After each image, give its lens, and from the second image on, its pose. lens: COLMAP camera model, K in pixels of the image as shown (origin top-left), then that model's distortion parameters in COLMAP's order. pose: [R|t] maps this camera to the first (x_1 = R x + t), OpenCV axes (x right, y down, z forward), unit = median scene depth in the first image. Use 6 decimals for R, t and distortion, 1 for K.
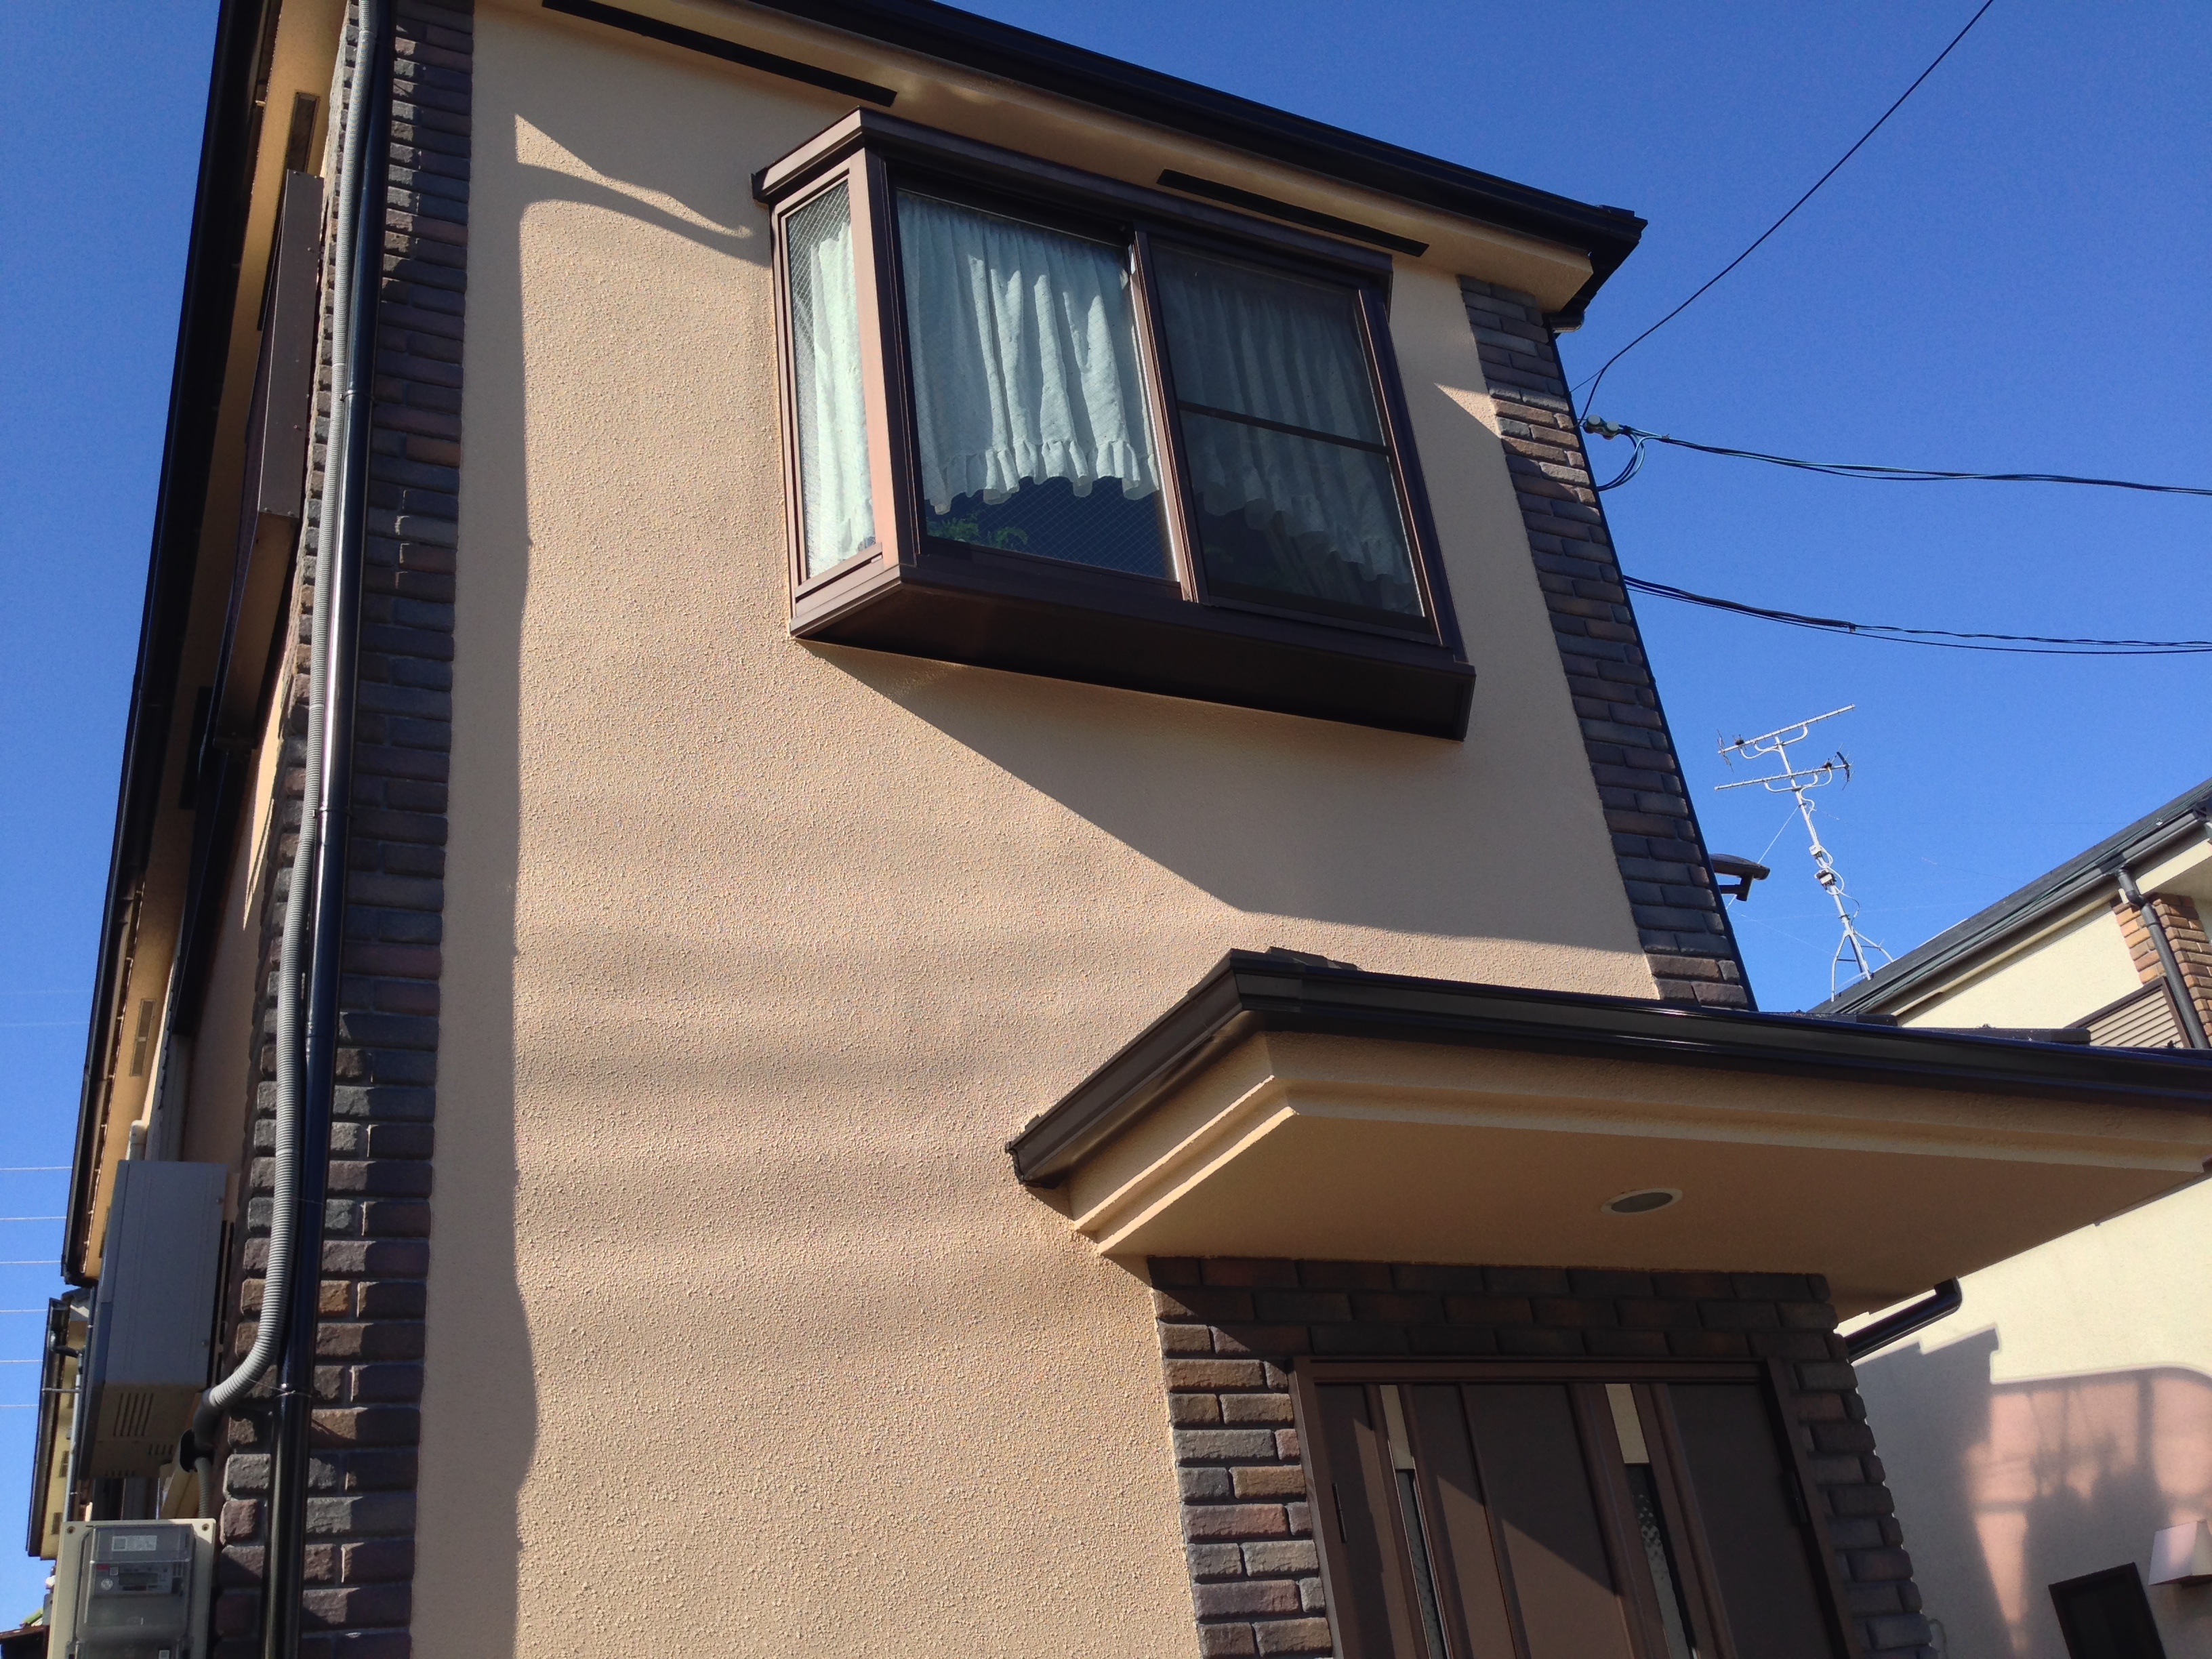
lens RADIAL K [[2051.4, 0, 1134.6], [0, 2051.4, 835.2], [0, 0, 1]] dist [0.119312, -0.251206]
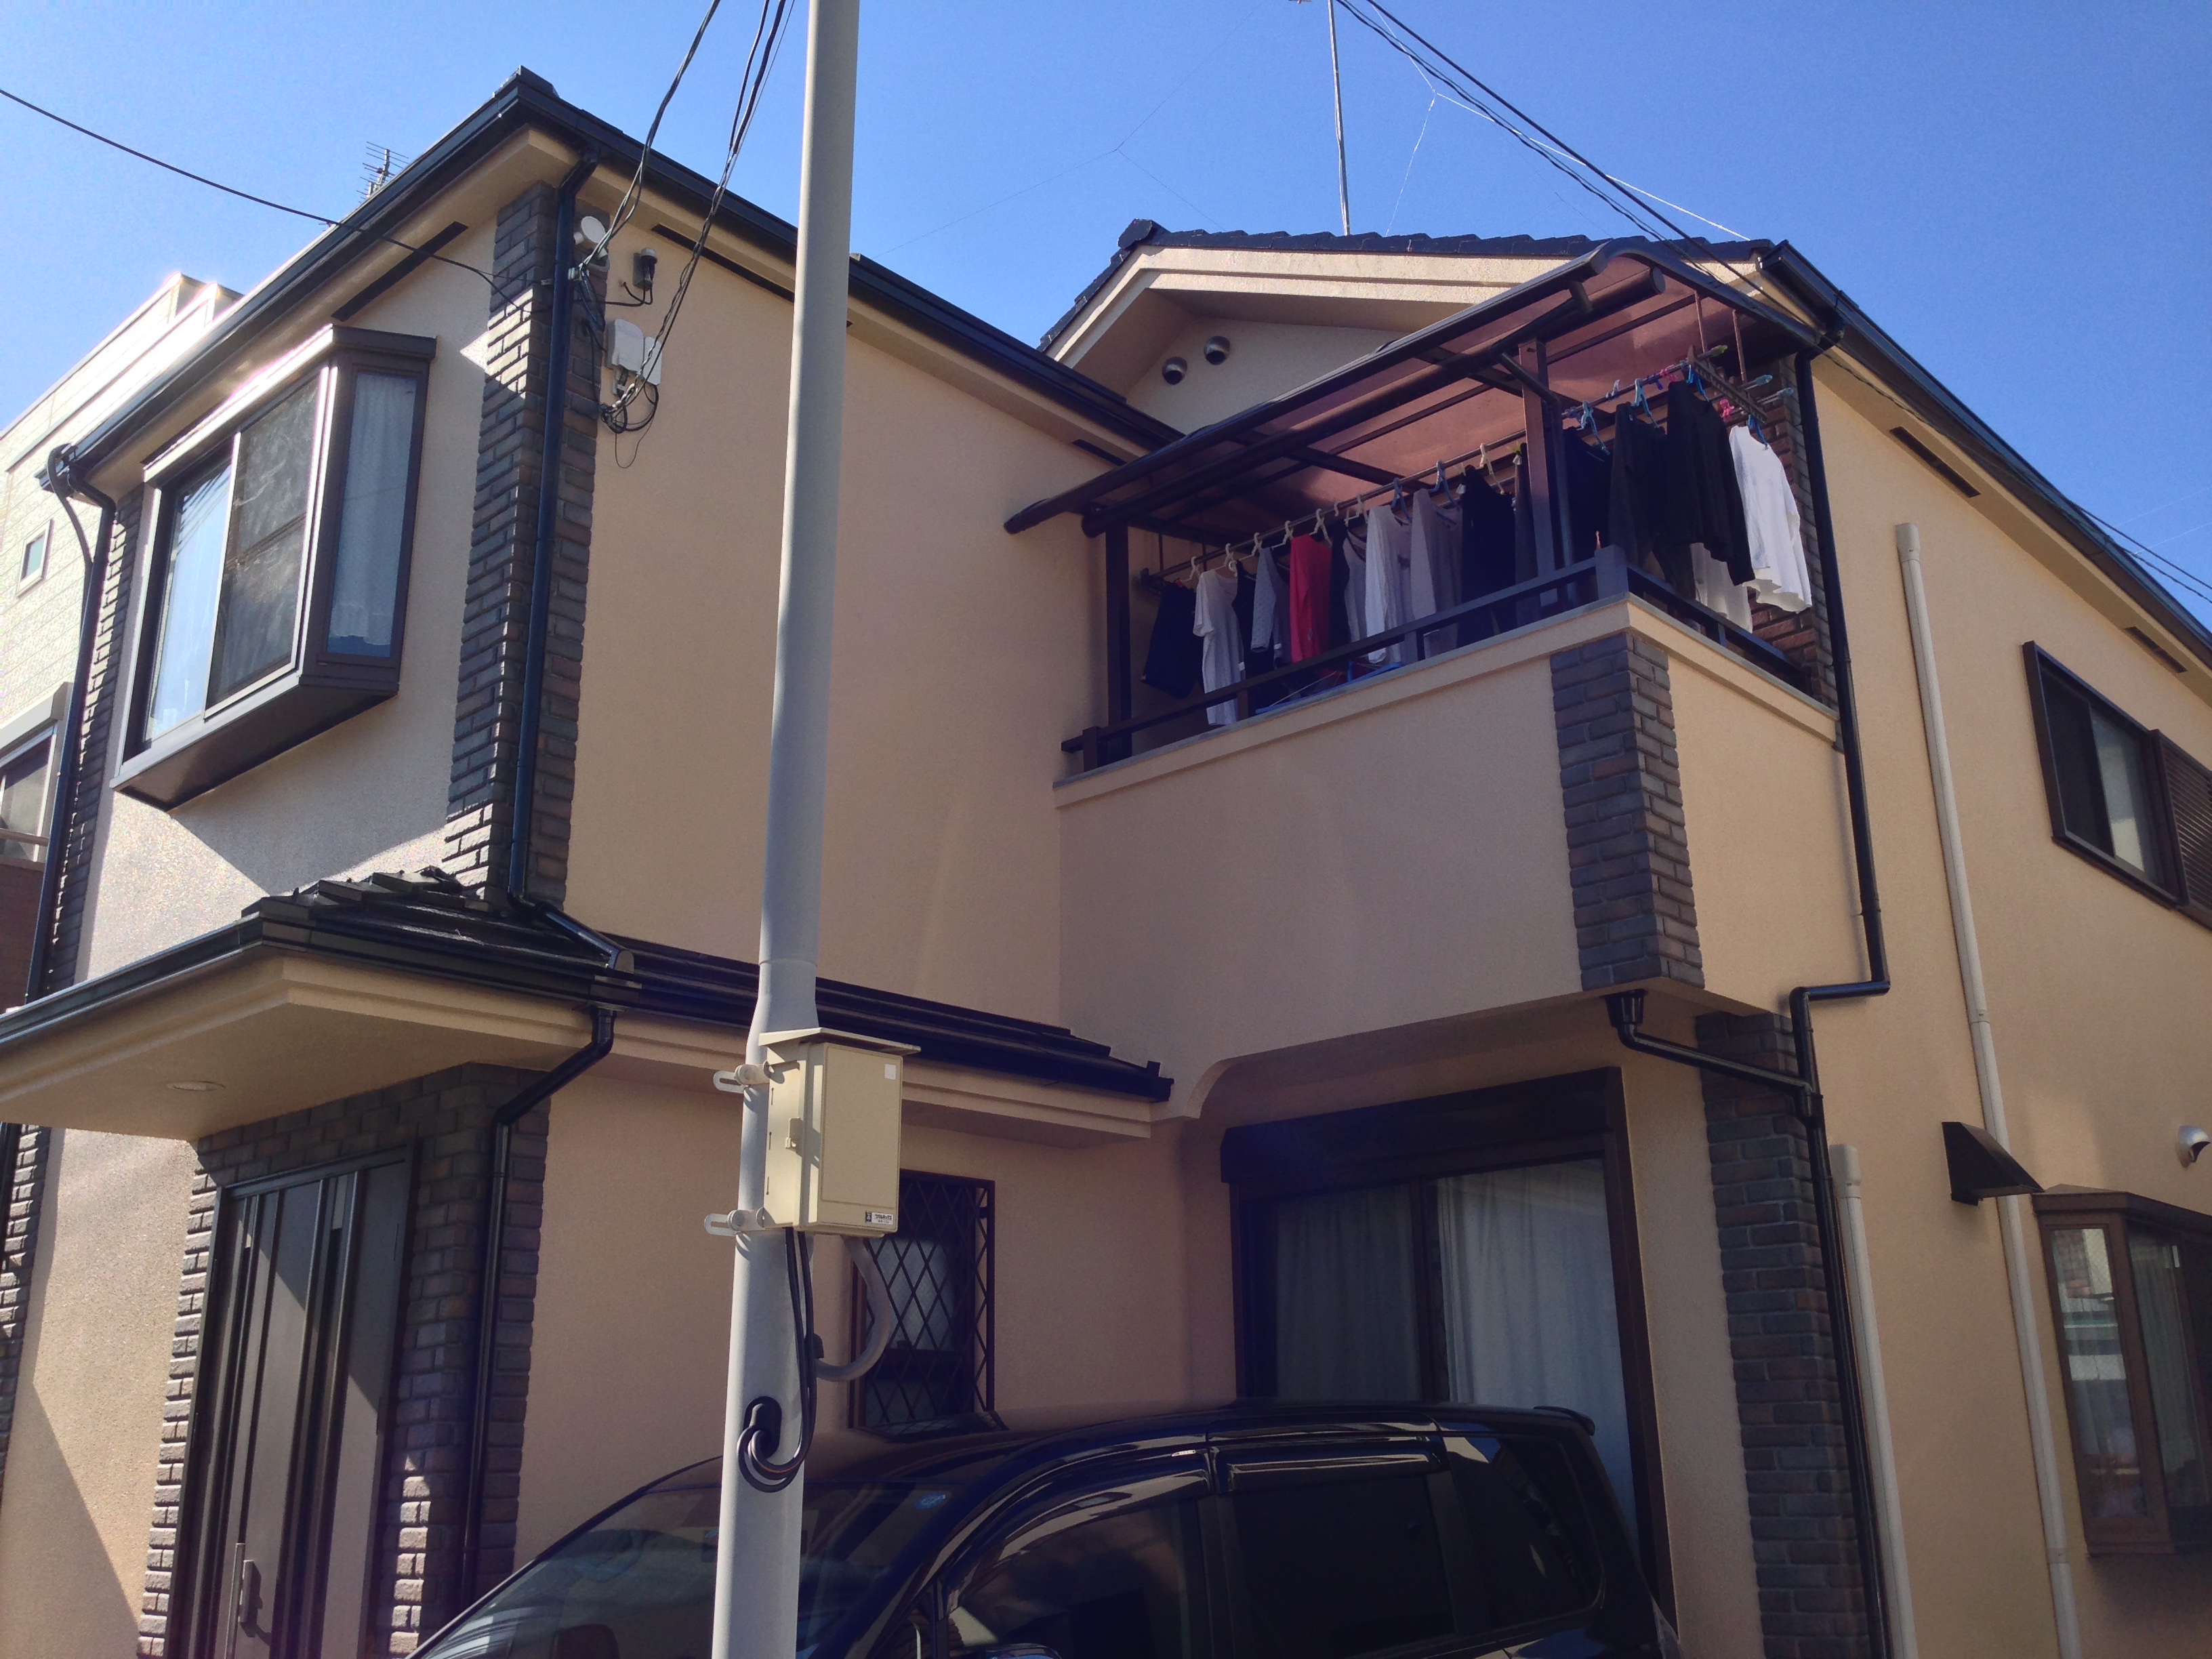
lens RADIAL K [[2051.4, 0, 1134.6], [0, 2051.4, 835.2], [0, 0, 1]] dist [0.119312, -0.251206]
pose [[0.369108, -0.170404, -0.913631, 1.595760], [0.418637, 0.908154, -0.000252, 0.244936], [0.829760, -0.382386, 0.406544, 0.835669]]
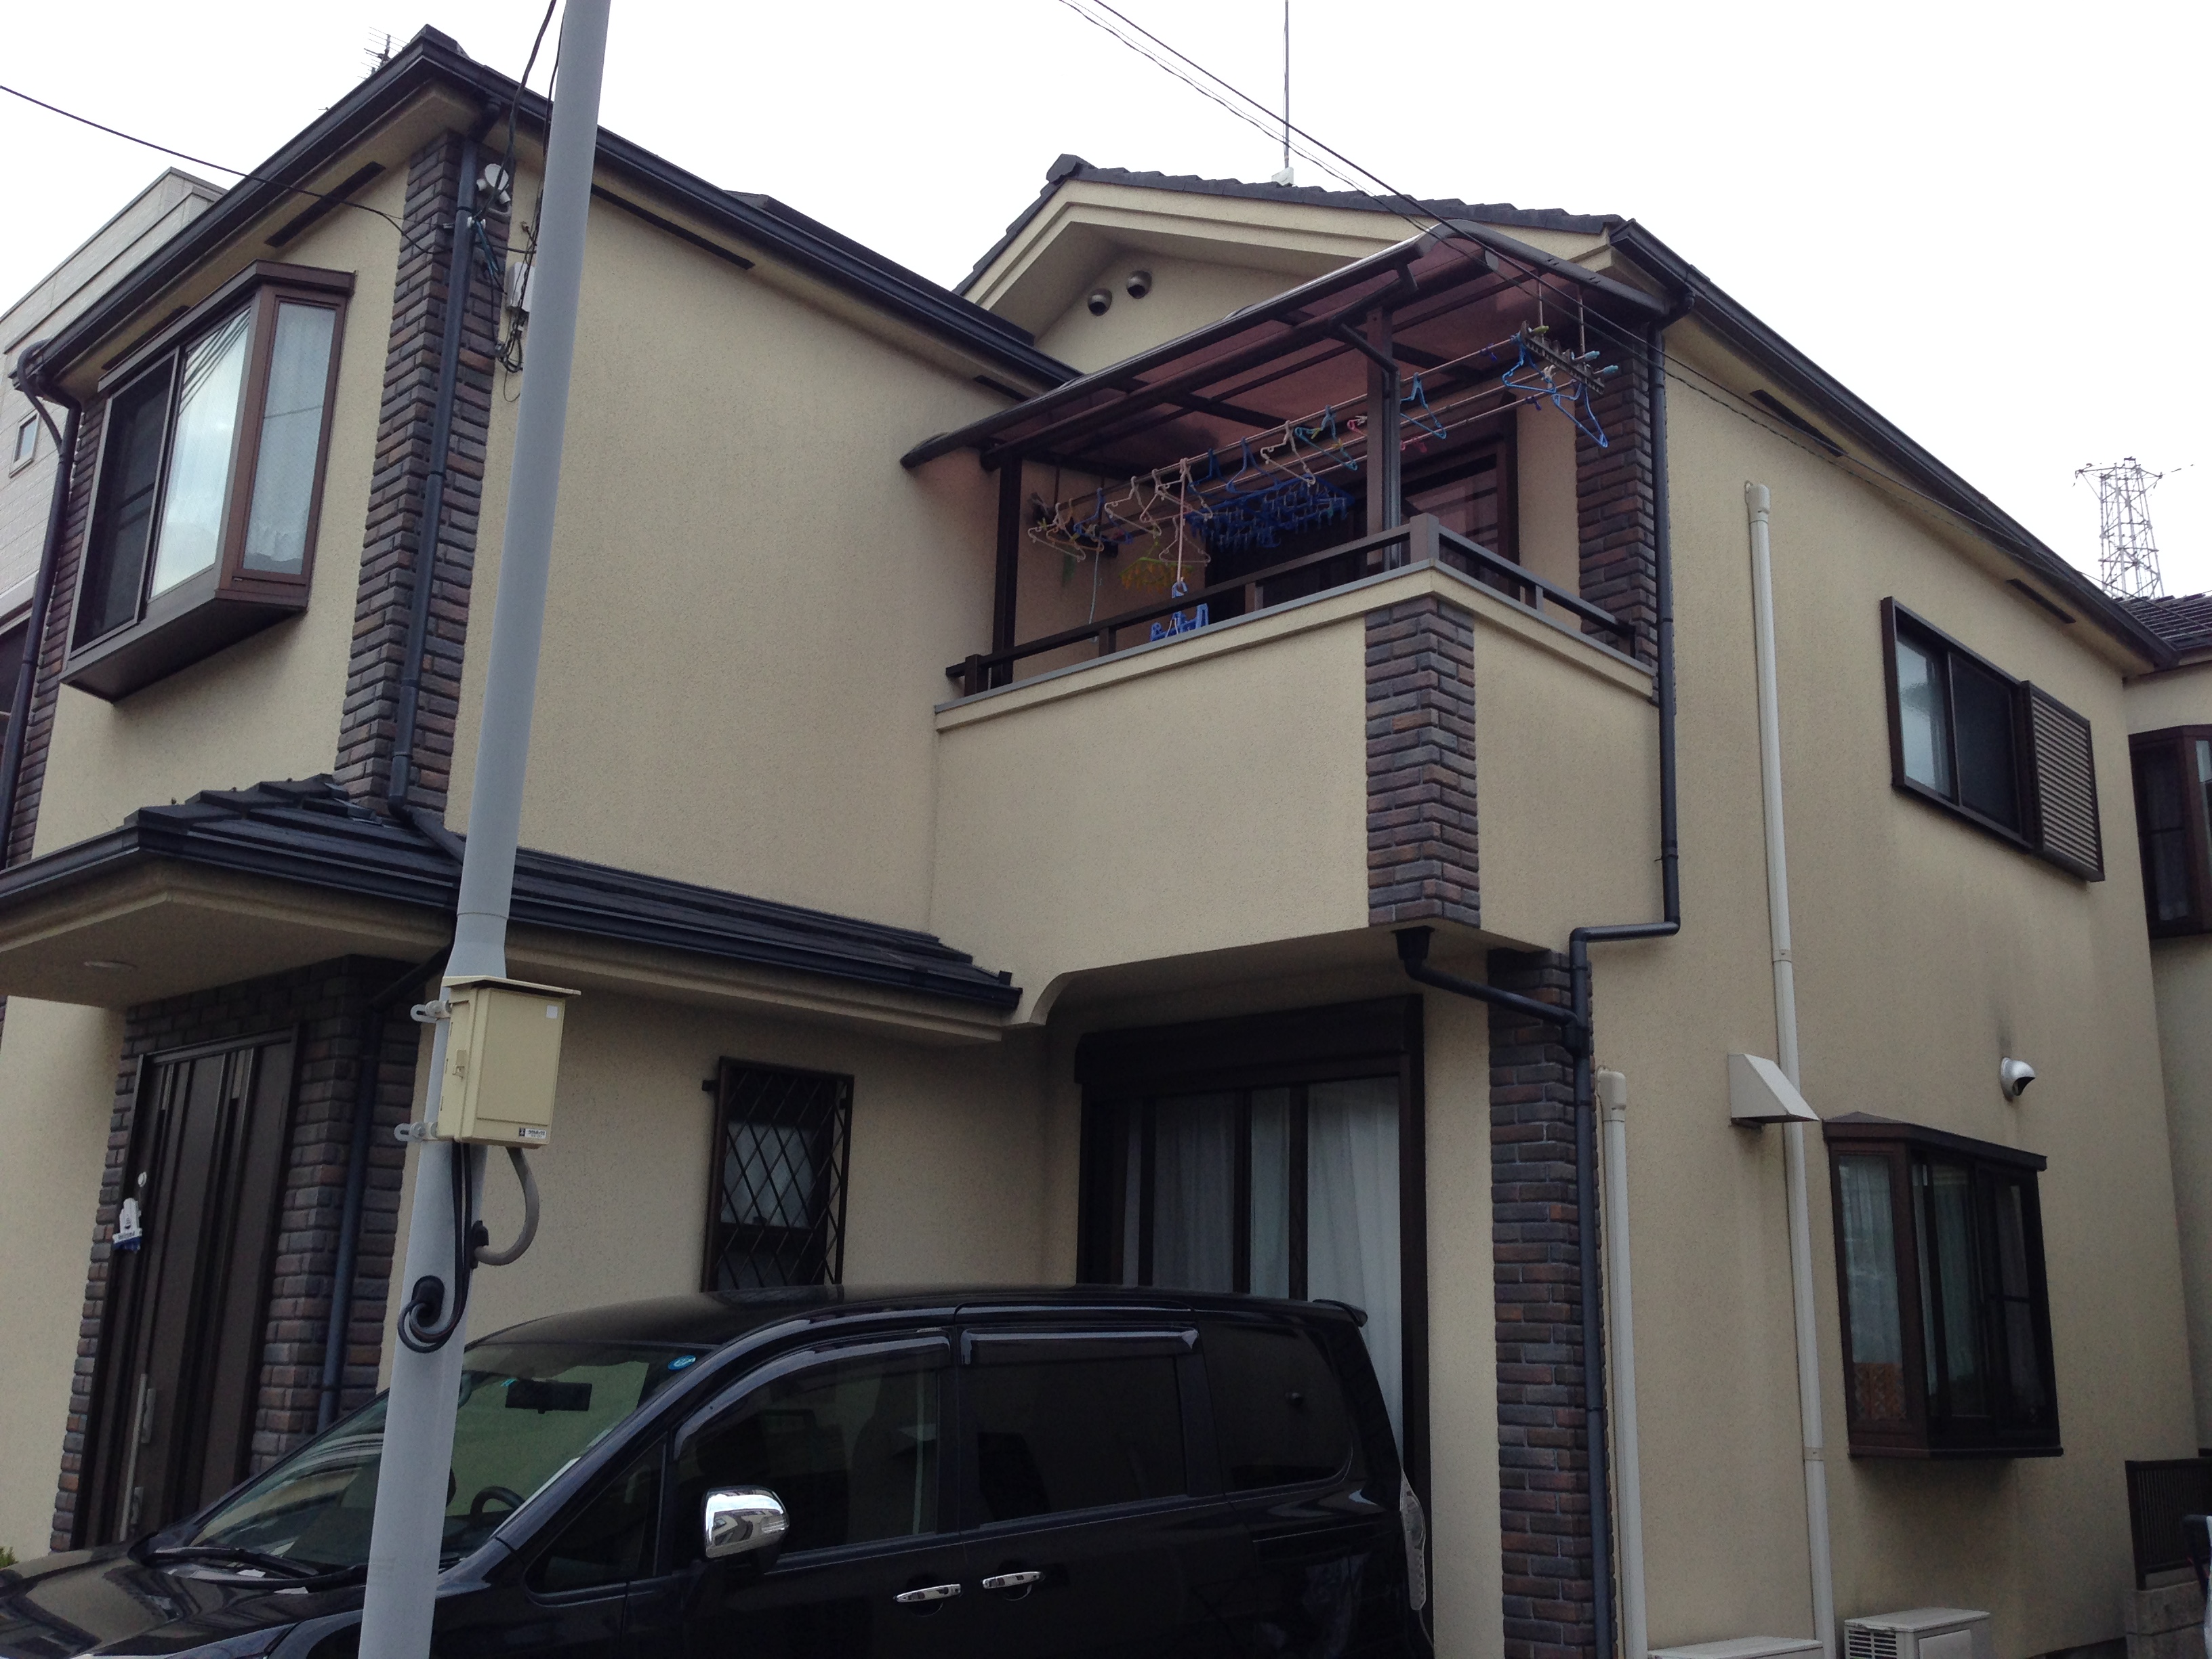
lens RADIAL K [[2051.4, 0, 1134.6], [0, 2051.4, 835.2], [0, 0, 1]] dist [0.119312, -0.251206]
pose [[0.356064, -0.103428, -0.928720, 1.758530], [0.386054, 0.921358, 0.045402, 0.266786], [0.850988, -0.374703, 0.367991, 0.923909]]
